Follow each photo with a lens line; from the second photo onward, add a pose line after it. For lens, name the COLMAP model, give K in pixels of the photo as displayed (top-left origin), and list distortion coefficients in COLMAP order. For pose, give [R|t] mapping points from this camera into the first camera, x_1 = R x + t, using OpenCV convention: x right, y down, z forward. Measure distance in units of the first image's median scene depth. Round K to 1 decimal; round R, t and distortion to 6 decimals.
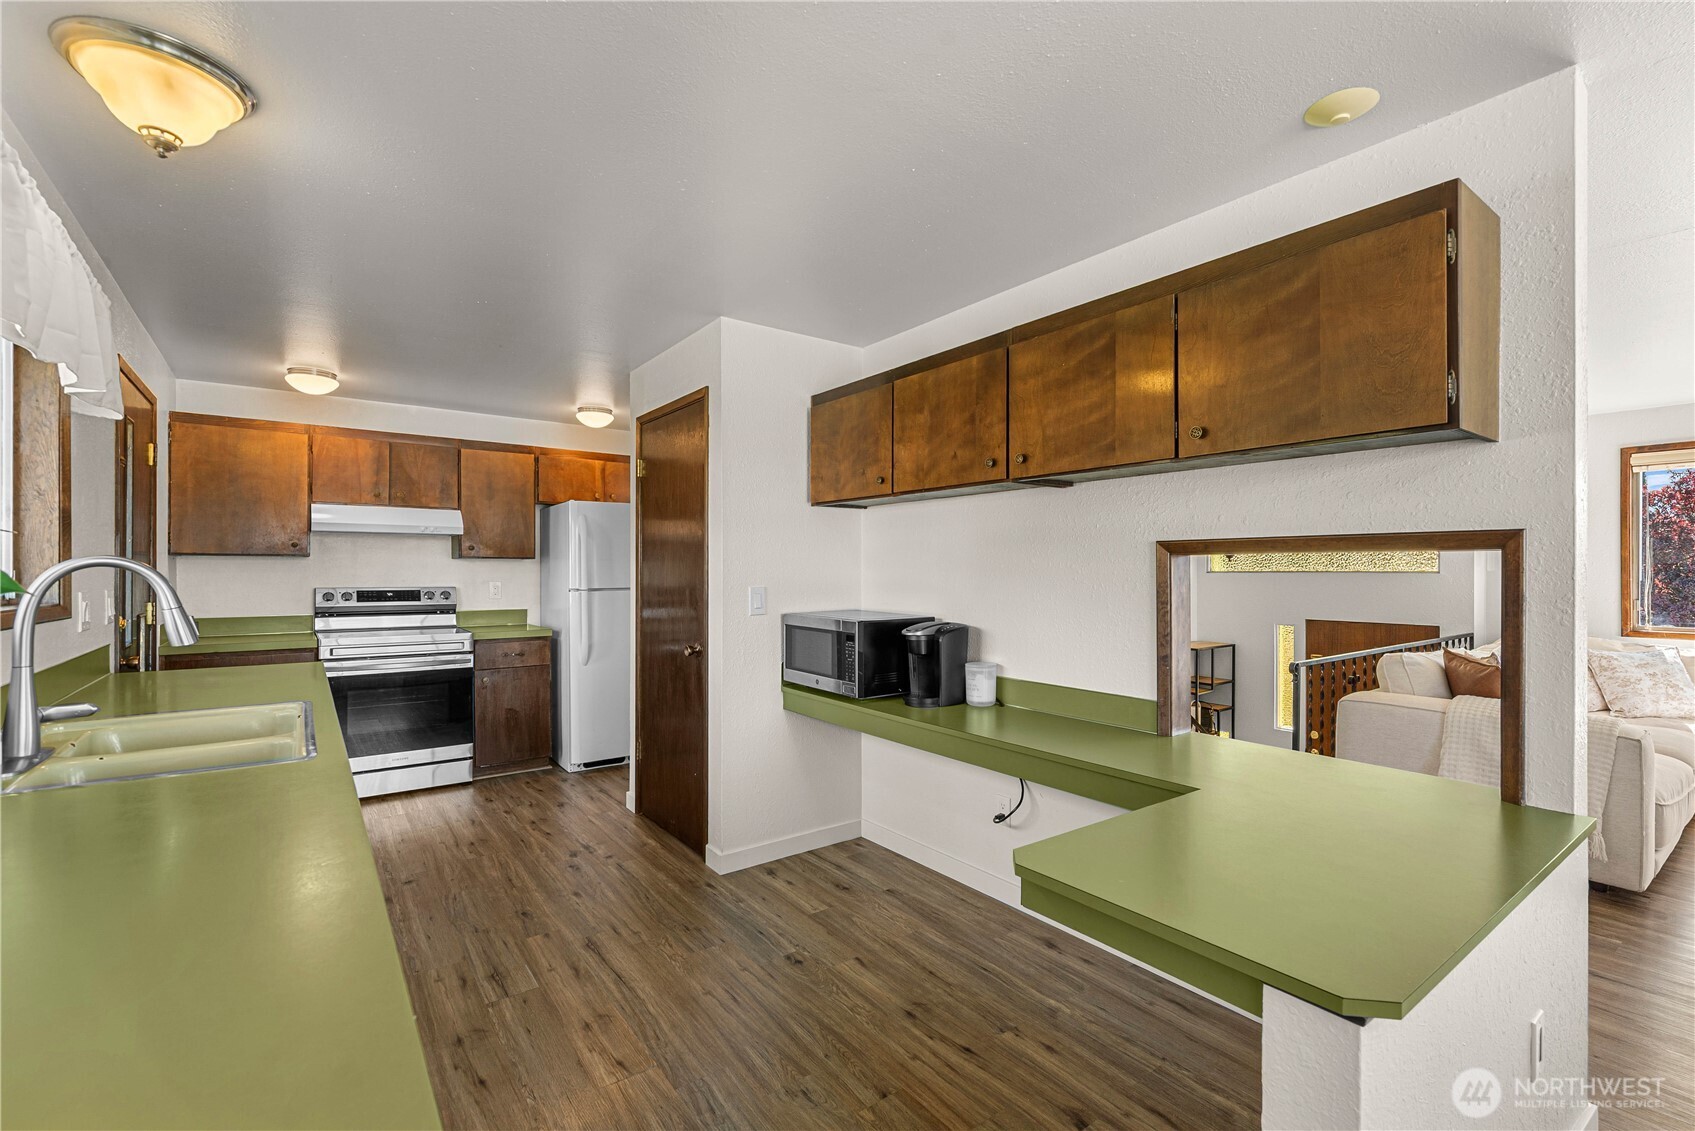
lens RADIAL K [[741.5, 0, 847.9], [0, 741.5, 575.0], [0, 0, 1]] dist [-0.000209, 0.000100]
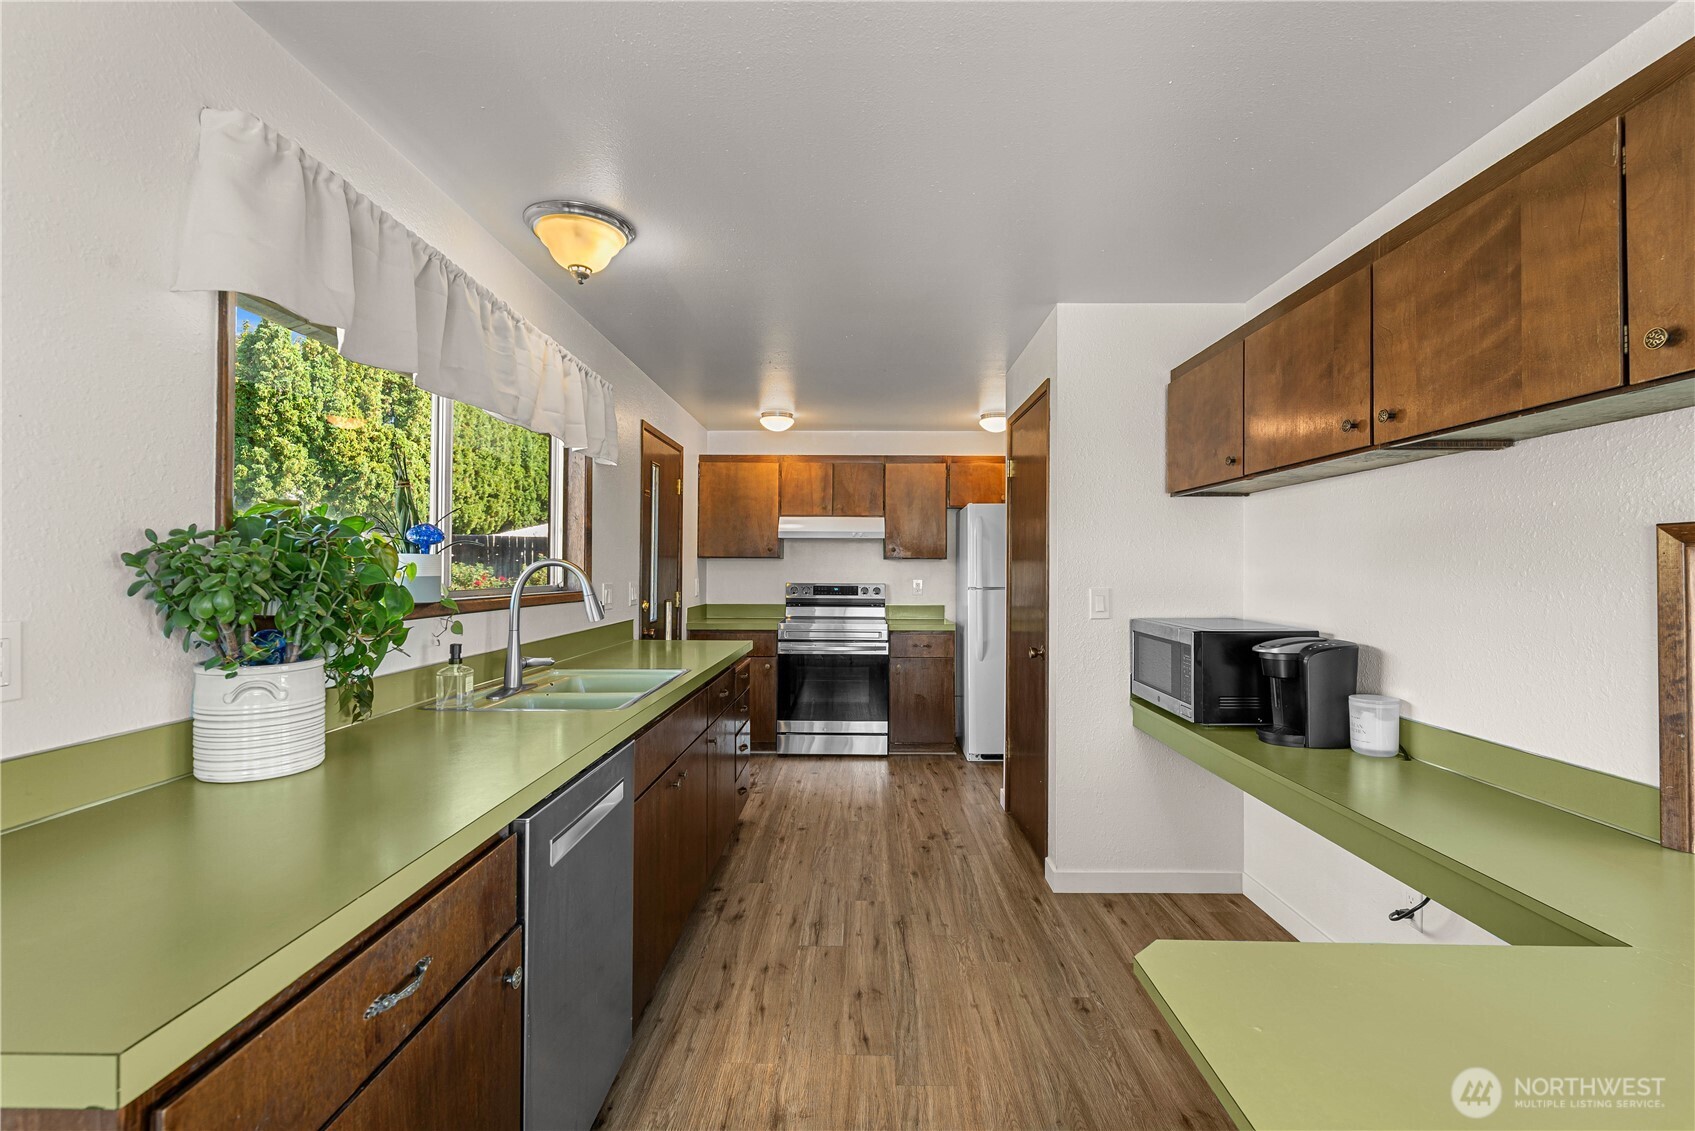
lens RADIAL K [[736.1, 0, 851.0], [0, 736.1, 564.4], [0, 0, 1]] dist [0.002148, -0.000020]
pose [[0.796888, -0.001696, -0.604124, 0.193799], [-0.006494, 0.999914, -0.011373, -0.001160], [0.604092, 0.012986, 0.796809, 0.093002]]
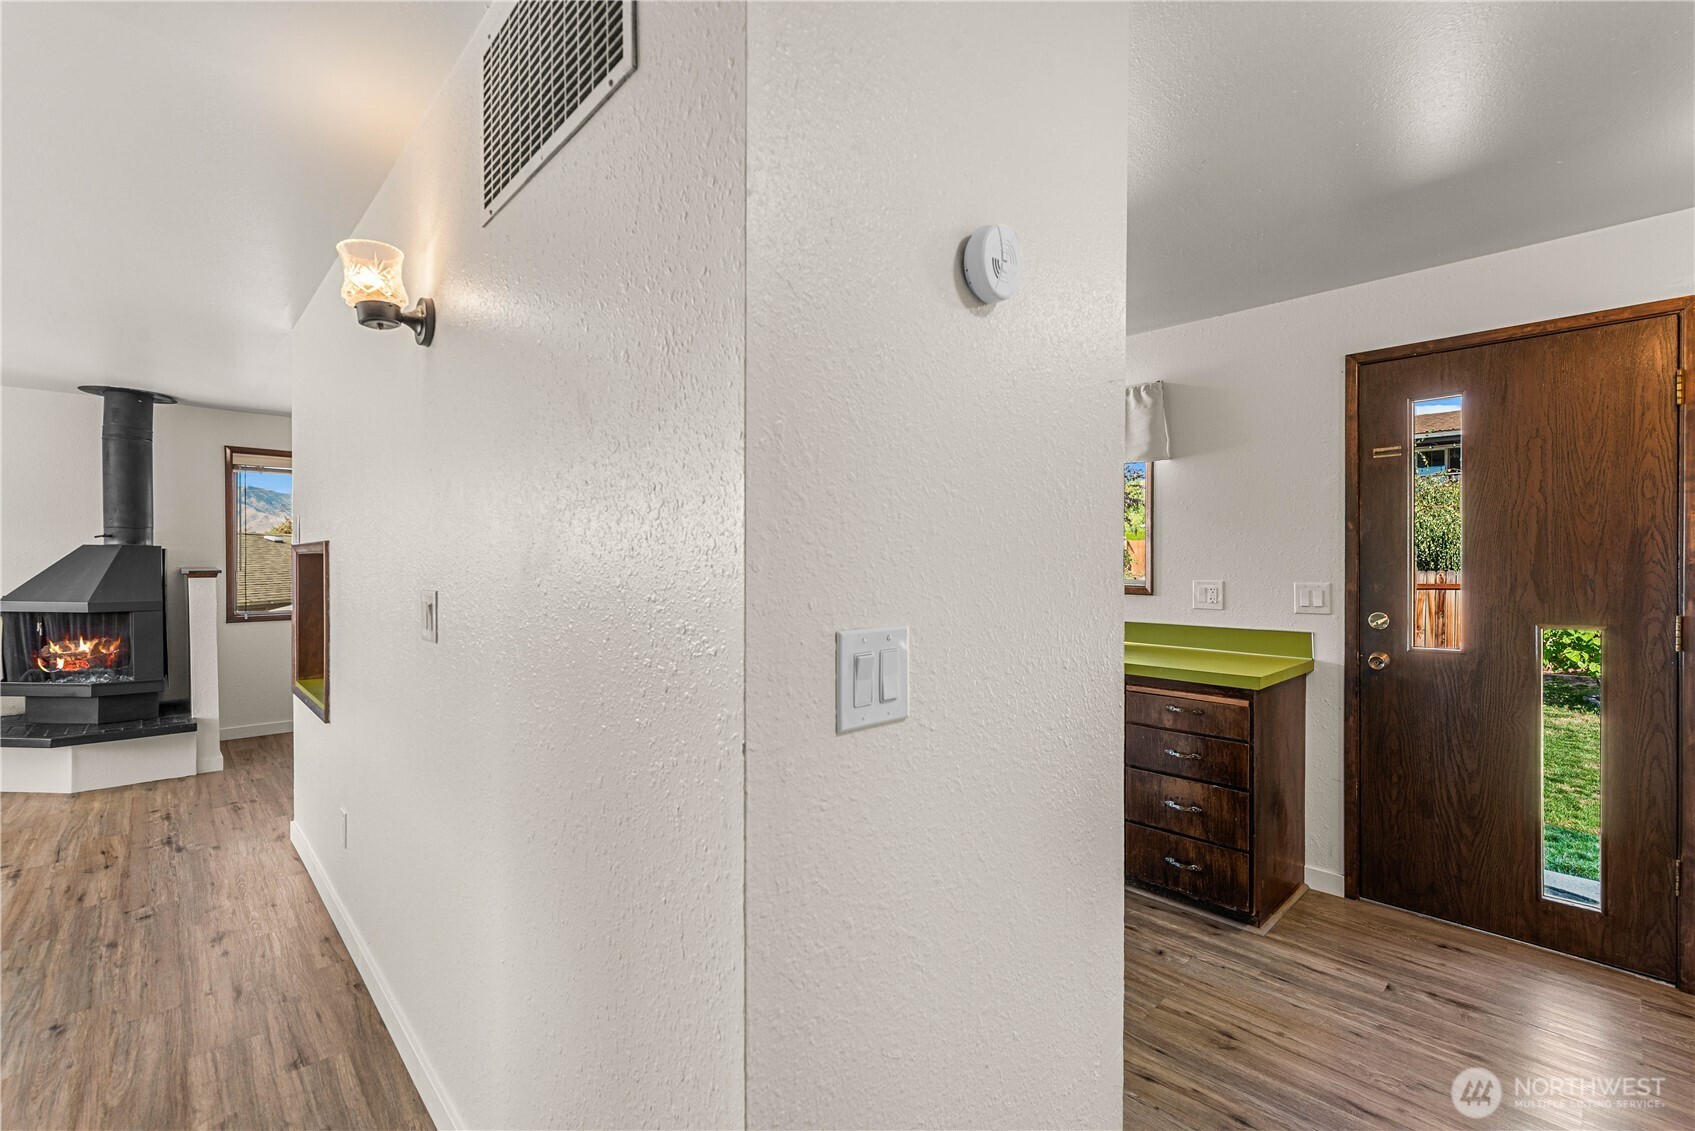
lens RADIAL K [[734.8, 0, 854.4], [0, 734.8, 565.7], [0, 0, 1]] dist [0.002838, 0.000672]
pose [[-0.992246, 0.001038, -0.124285, -0.163070], [-0.000436, 0.999930, 0.011828, -0.013512], [0.124289, 0.011790, -0.992176, 1.734112]]
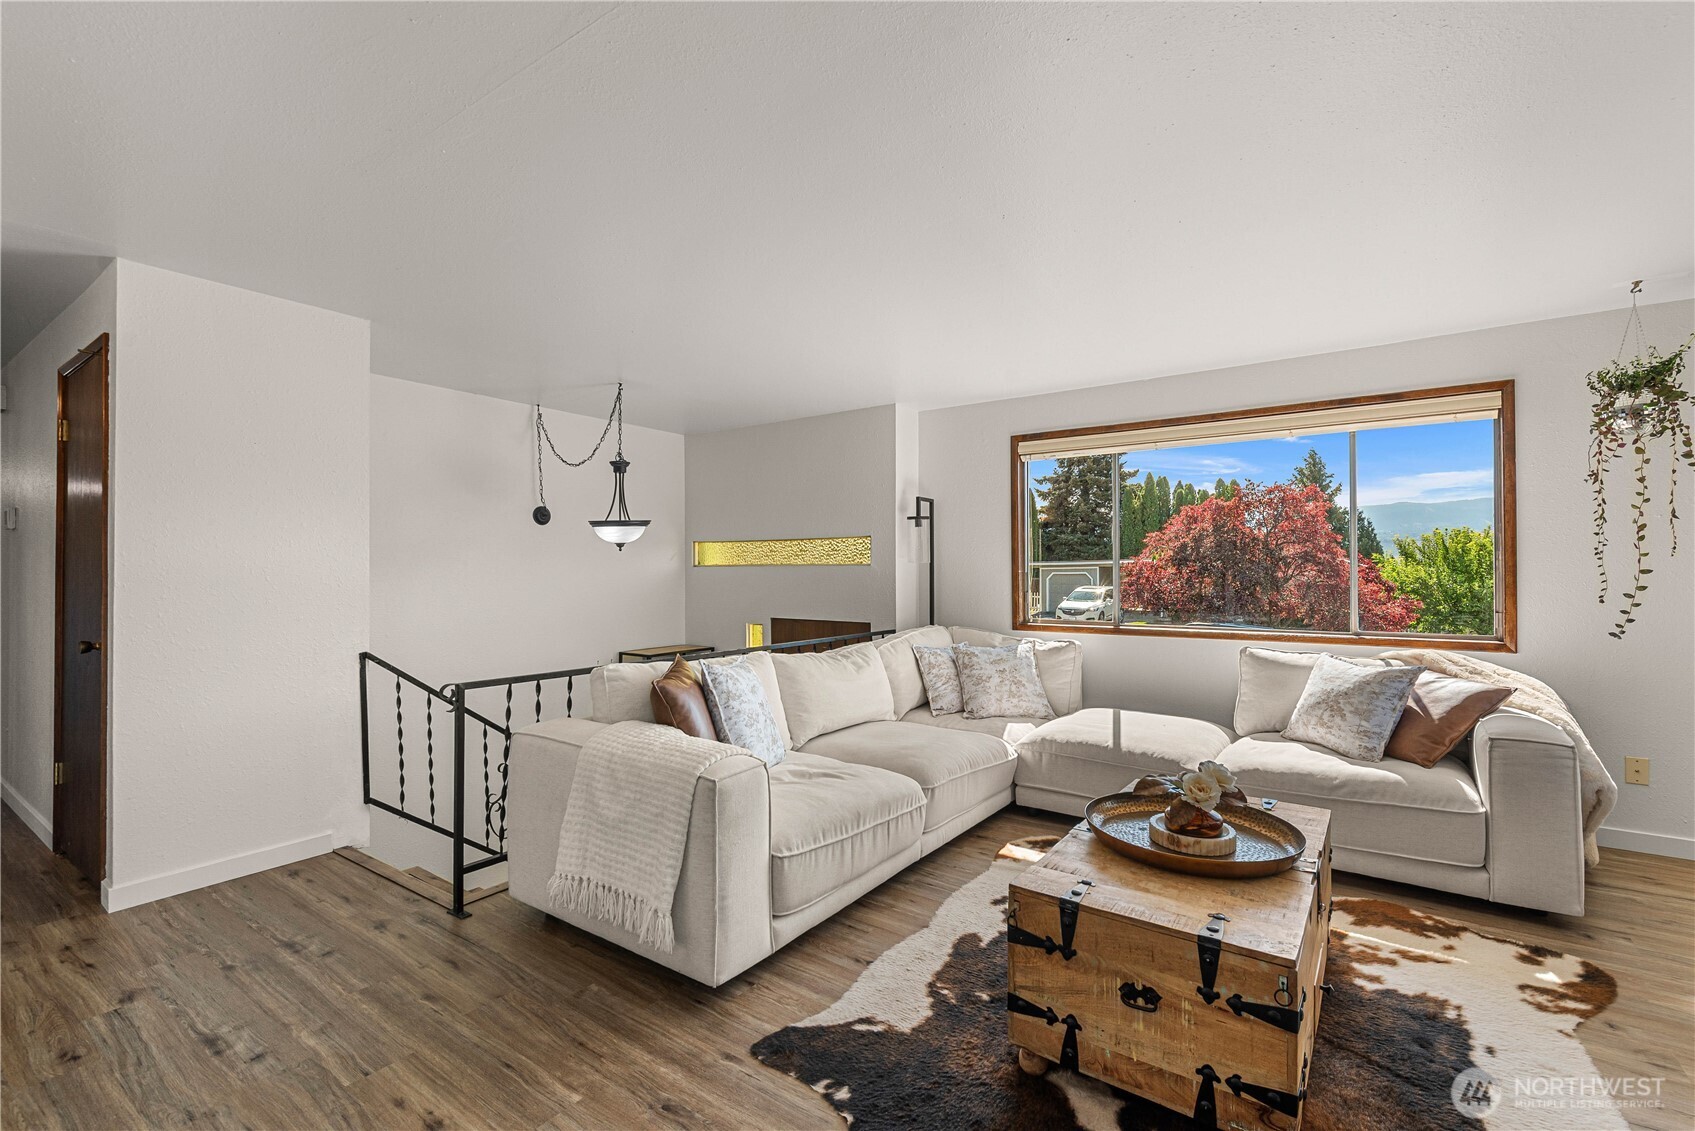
lens RADIAL K [[745.3, 0, 865.2], [0, 745.3, 565.8], [0, 0, 1]] dist [0.001021, -0.000152]
pose [[0.946530, 0.000317, 0.322616, 0.870016], [0.003656, 0.999925, -0.011710, 0.015804], [-0.322595, 0.012263, 0.946458, 0.220592]]
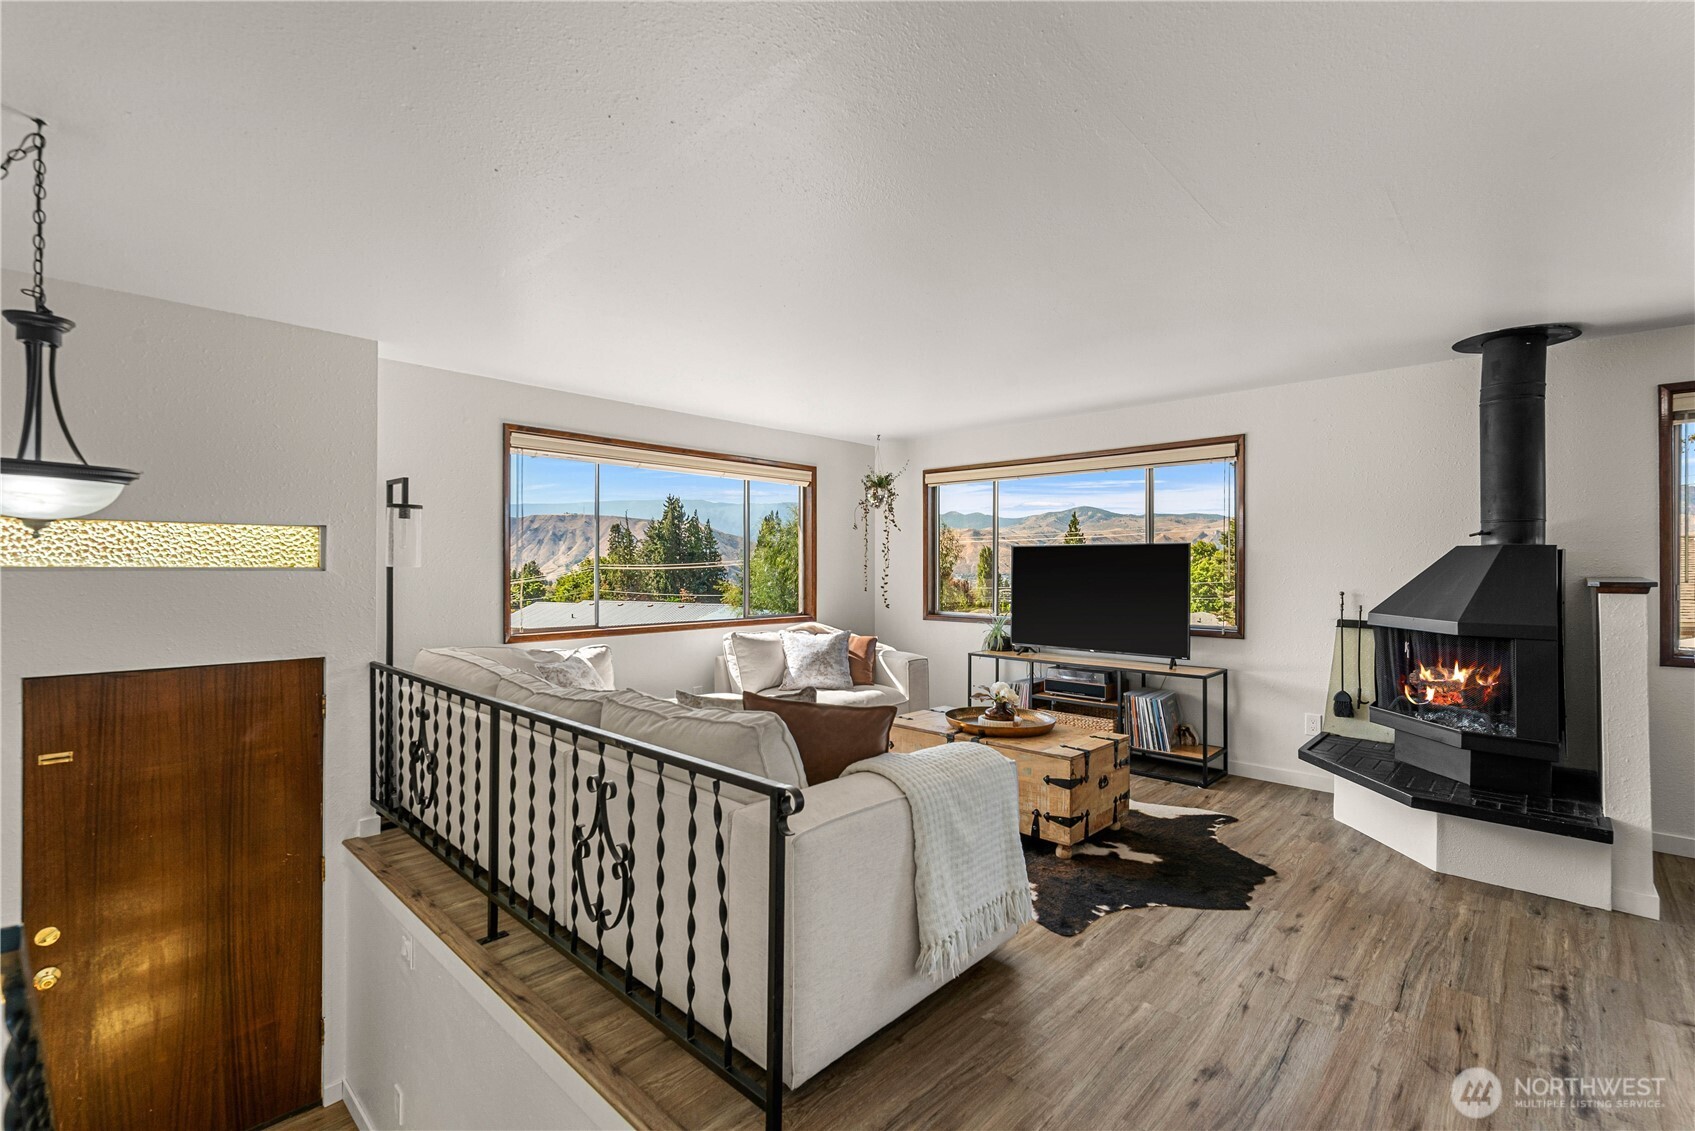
lens RADIAL K [[734.8, 0, 854.4], [0, 734.8, 565.7], [0, 0, 1]] dist [0.002838, 0.000672]
pose [[-0.174237, 0.000583, 0.984704, 0.211243], [0.002979, 0.999996, -0.000064, -0.009322], [-0.984699, 0.002922, -0.174238, 1.210264]]
